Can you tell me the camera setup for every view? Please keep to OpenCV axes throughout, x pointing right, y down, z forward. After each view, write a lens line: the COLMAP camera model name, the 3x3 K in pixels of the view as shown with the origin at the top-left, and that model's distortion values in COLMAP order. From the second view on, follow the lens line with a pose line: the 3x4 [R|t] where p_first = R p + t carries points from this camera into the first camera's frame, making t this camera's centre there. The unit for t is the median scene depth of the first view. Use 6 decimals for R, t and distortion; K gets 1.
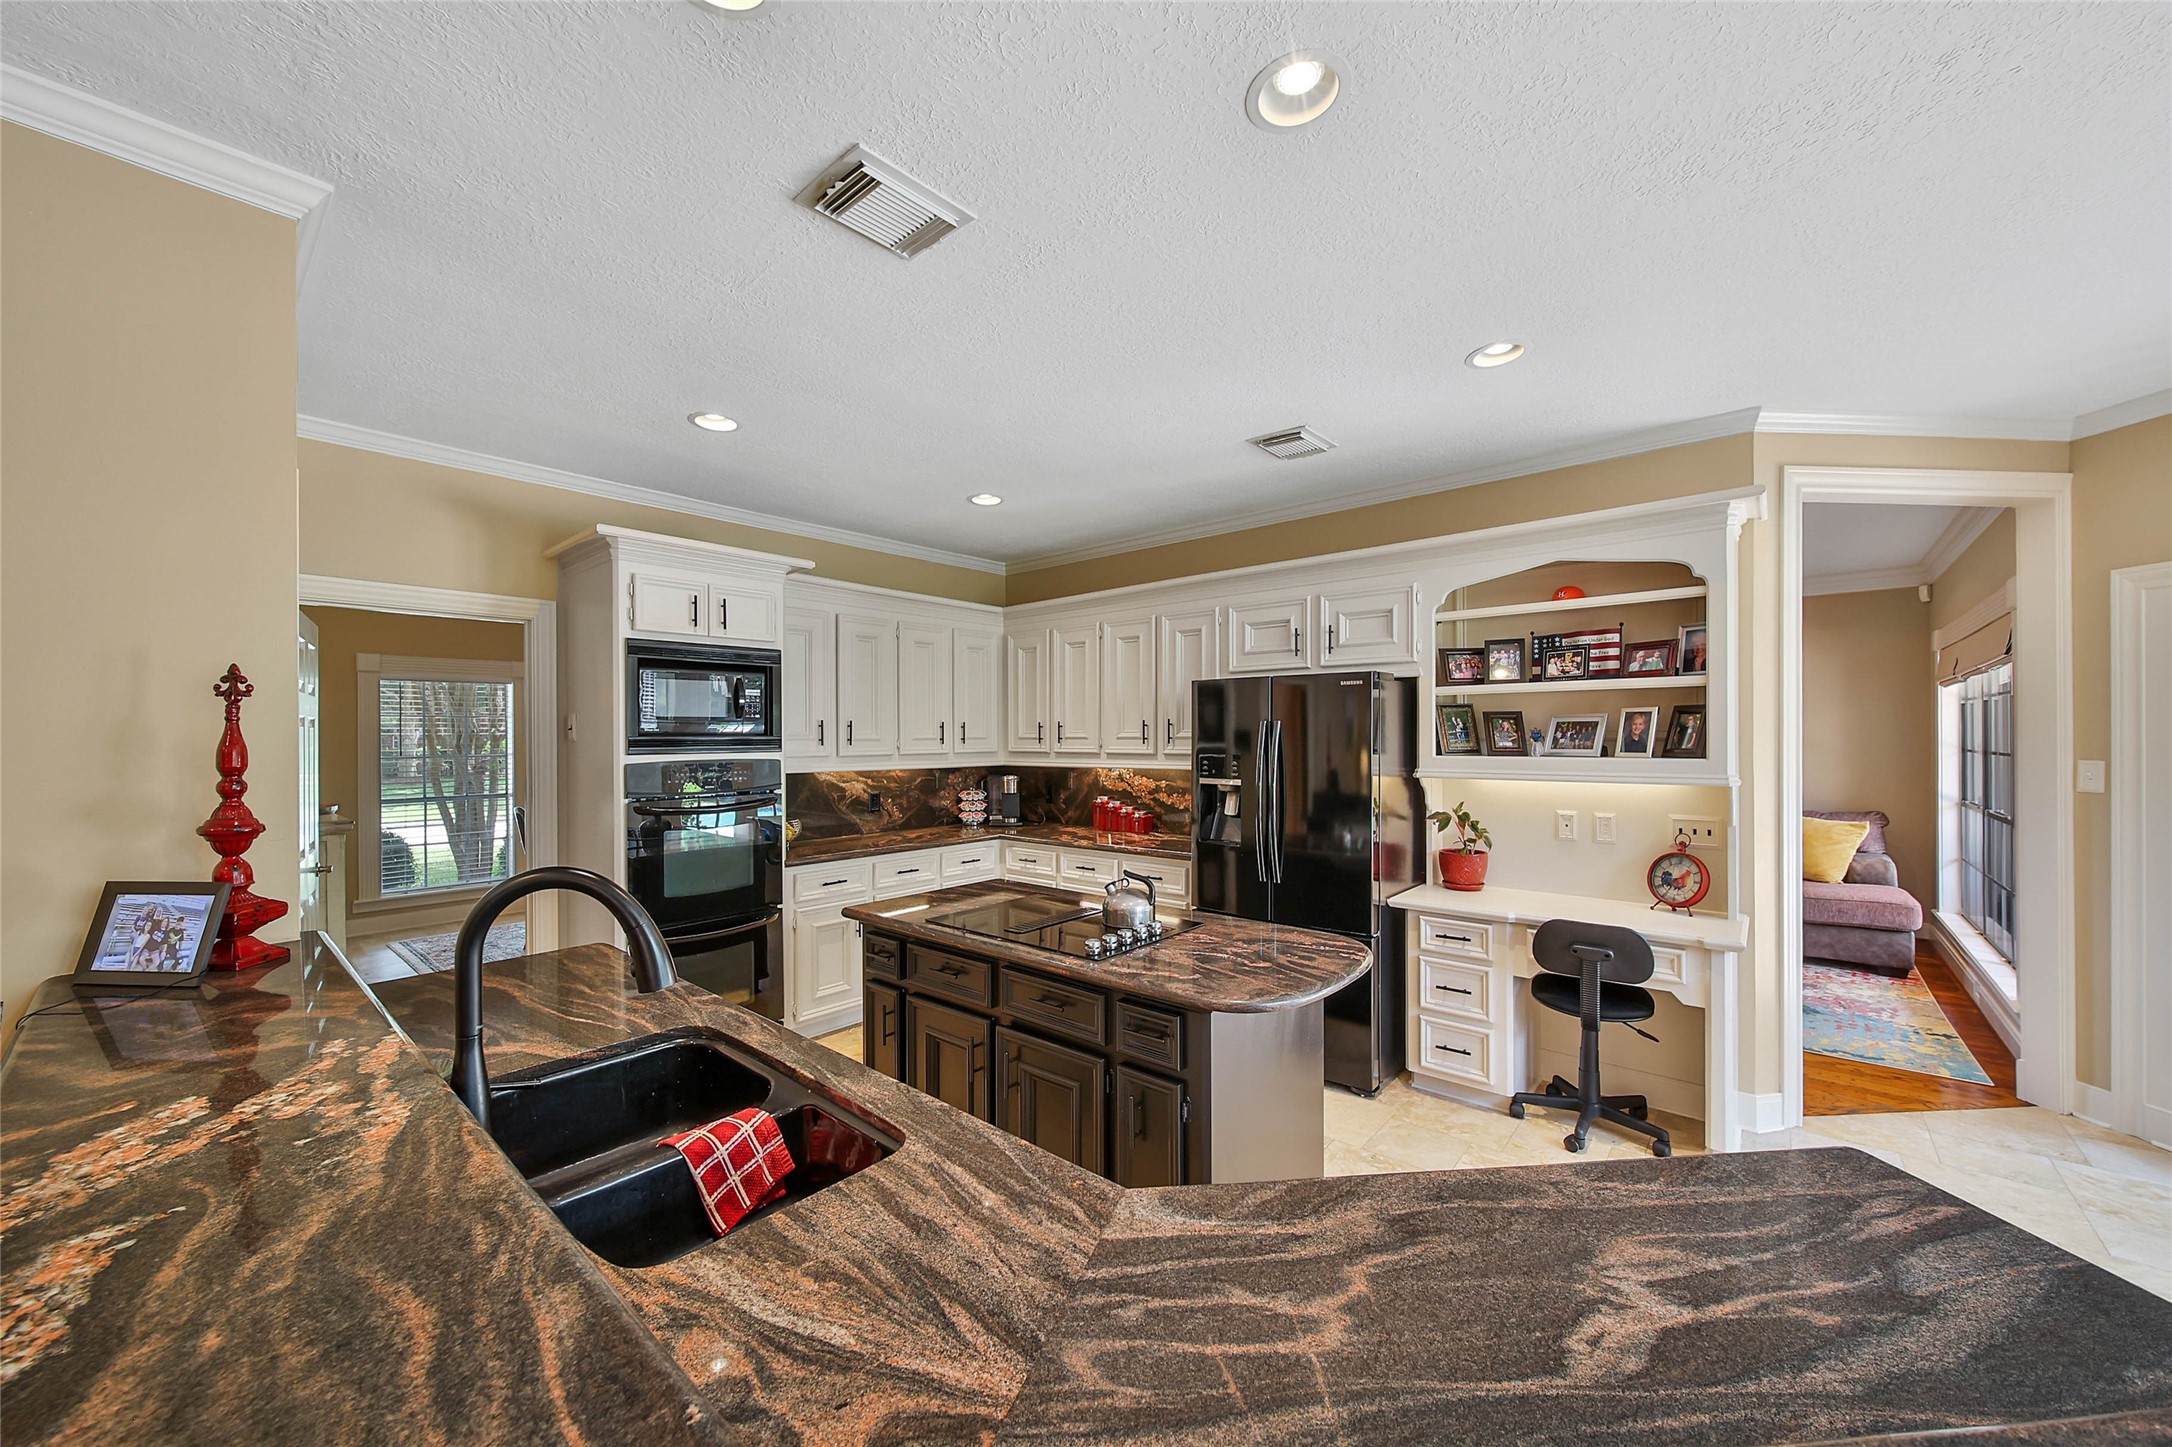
lens RADIAL K [[805.4, 0, 1118.0], [0, 805.4, 737.7], [0, 0, 1]] dist [-0.001345, -0.000174]
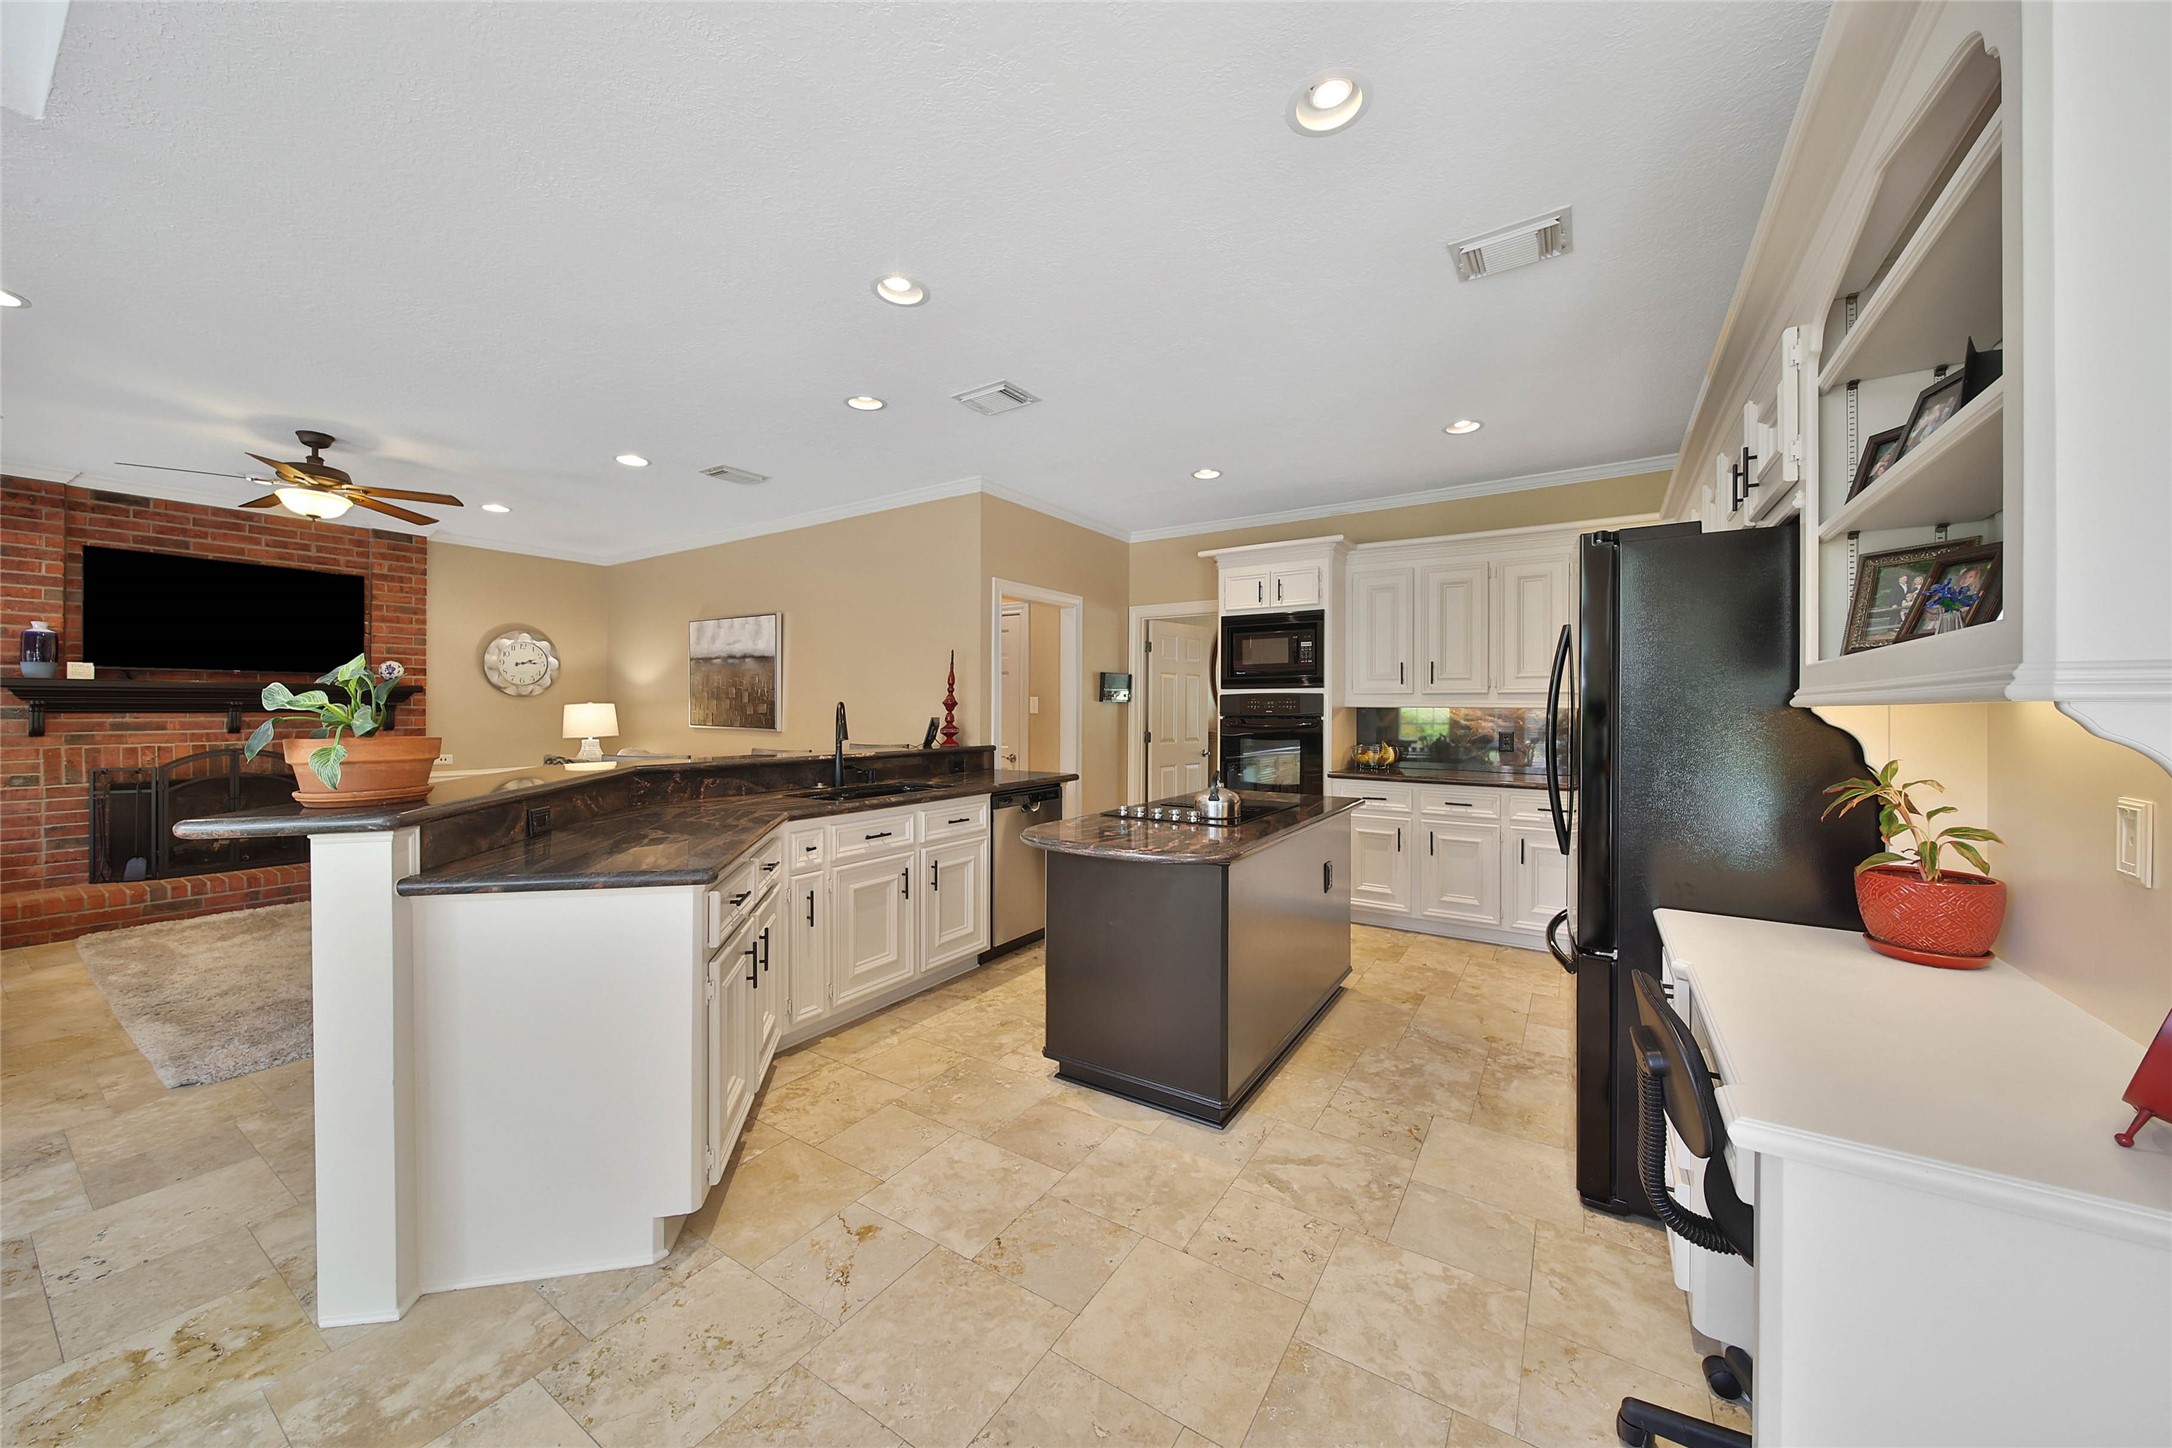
lens RADIAL K [[770.2, 0, 1084.1], [0, 770.2, 706.2], [0, 0, 1]] dist [-0.000745, -0.001345]
pose [[0.115004, -0.000562, -0.993365, 0.832514], [-0.004571, 0.999989, -0.001095, 0.055137], [0.993354, 0.004667, 0.115001, 0.508480]]
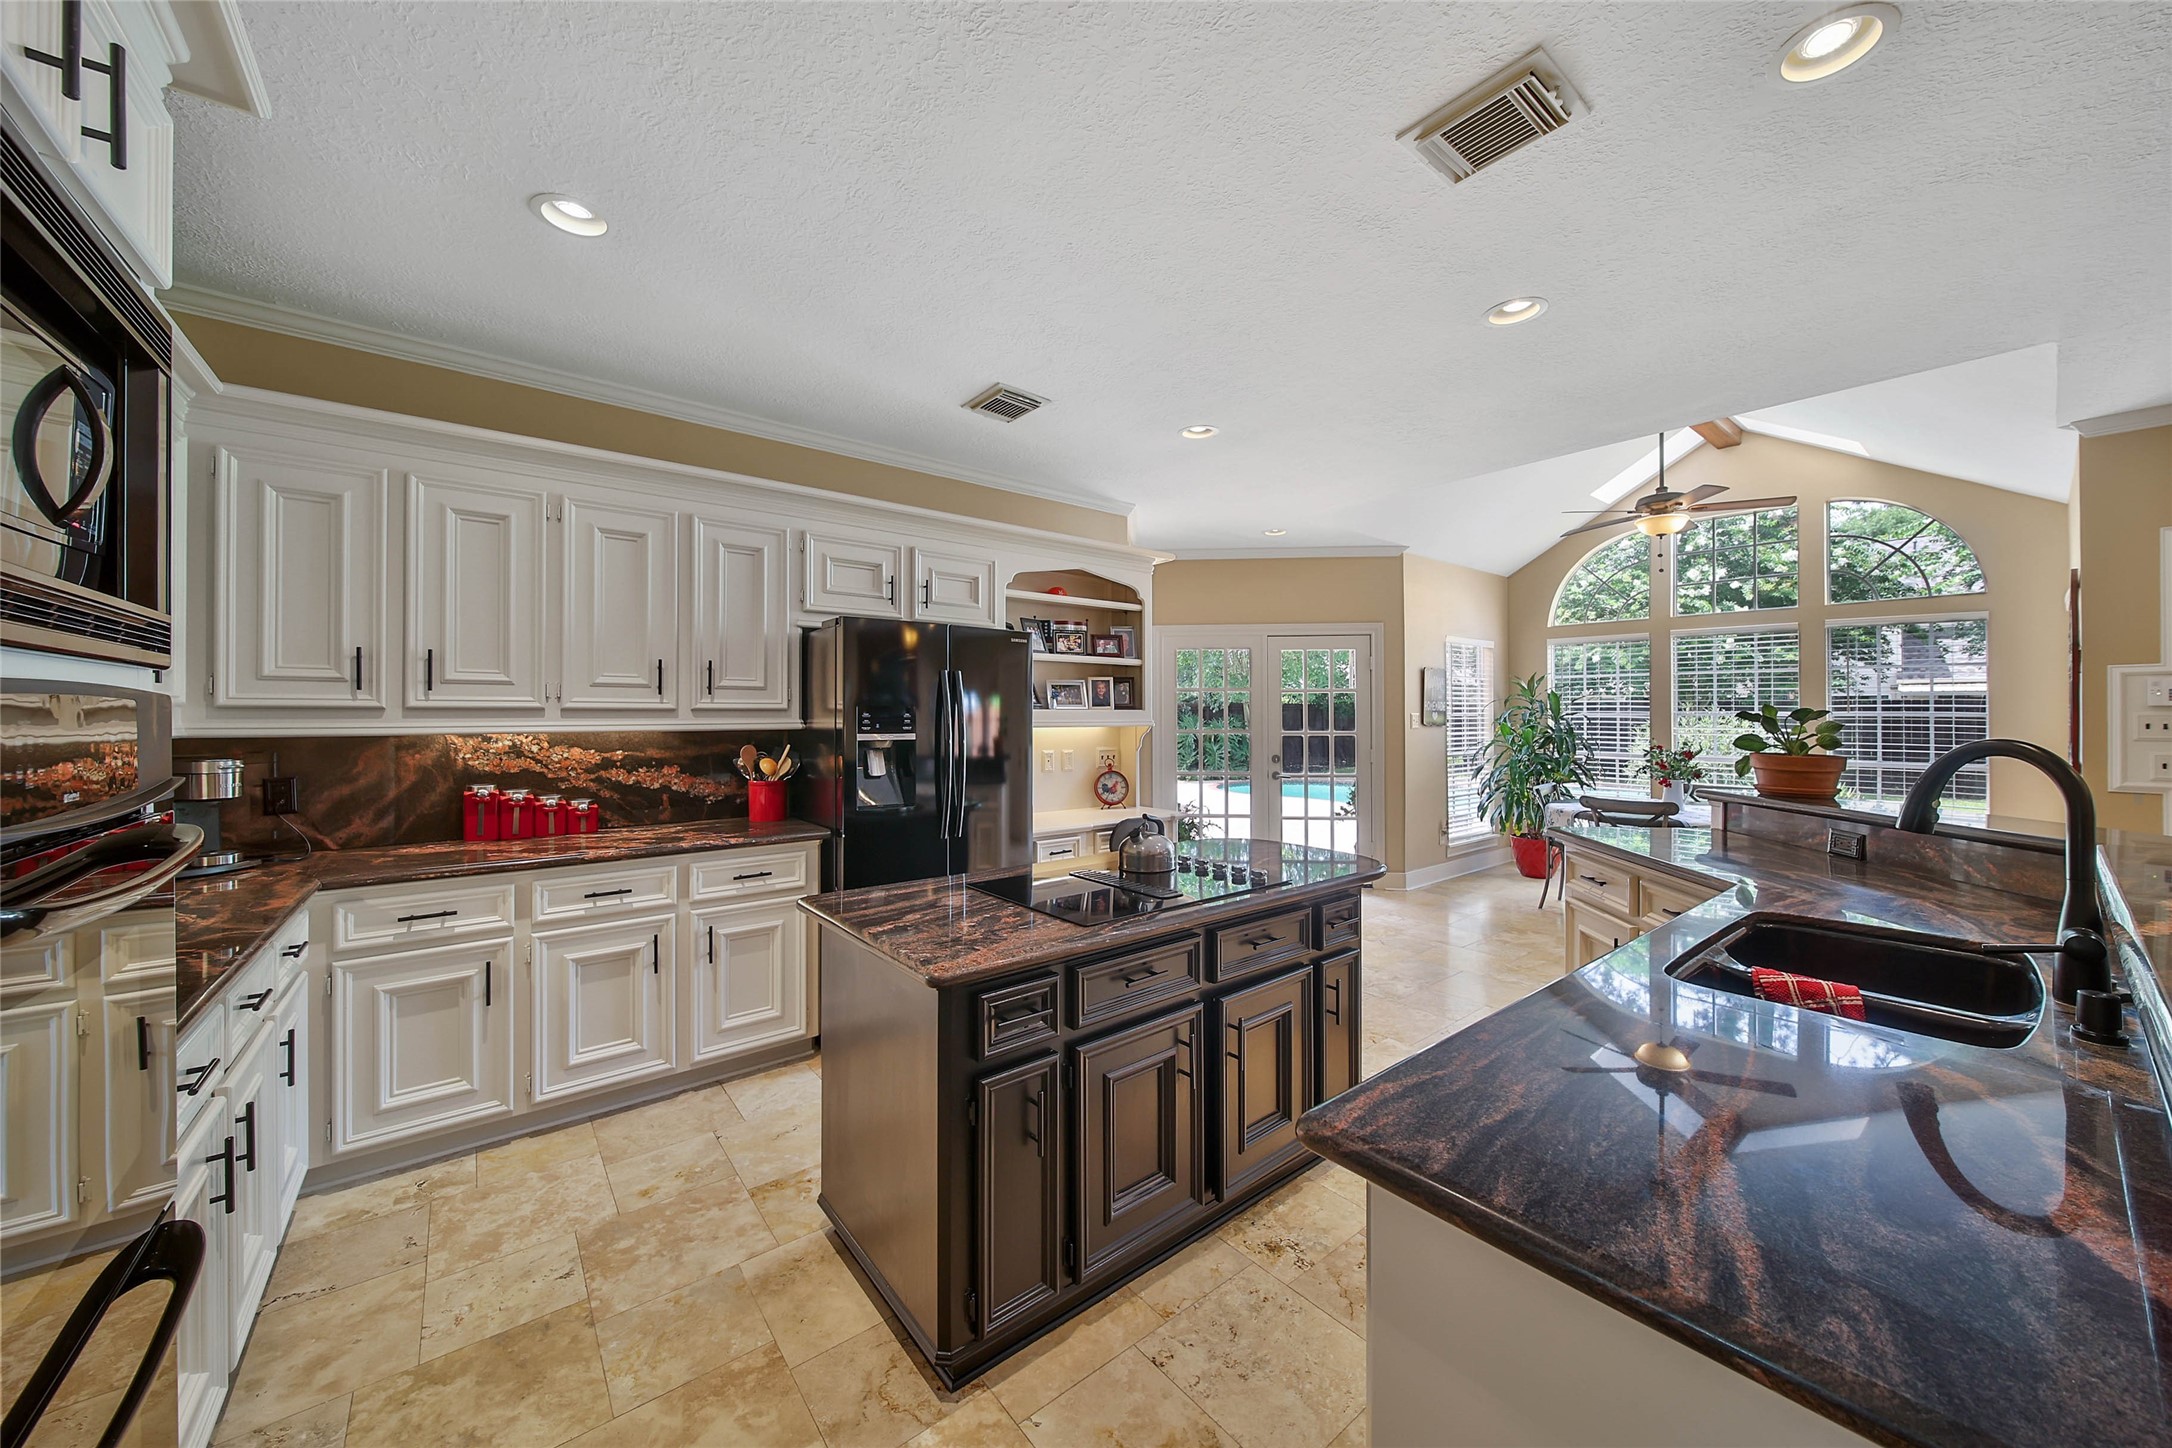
lens RADIAL K [[745.0, 0, 1070.6], [0, 745.0, 707.1], [0, 0, 1]] dist [-0.001044, -0.000125]
pose [[0.211880, 0.017487, 0.977139, -0.649629], [0.003155, 0.999822, -0.018577, 0.039974], [-0.977291, 0.007019, 0.211787, 0.669173]]
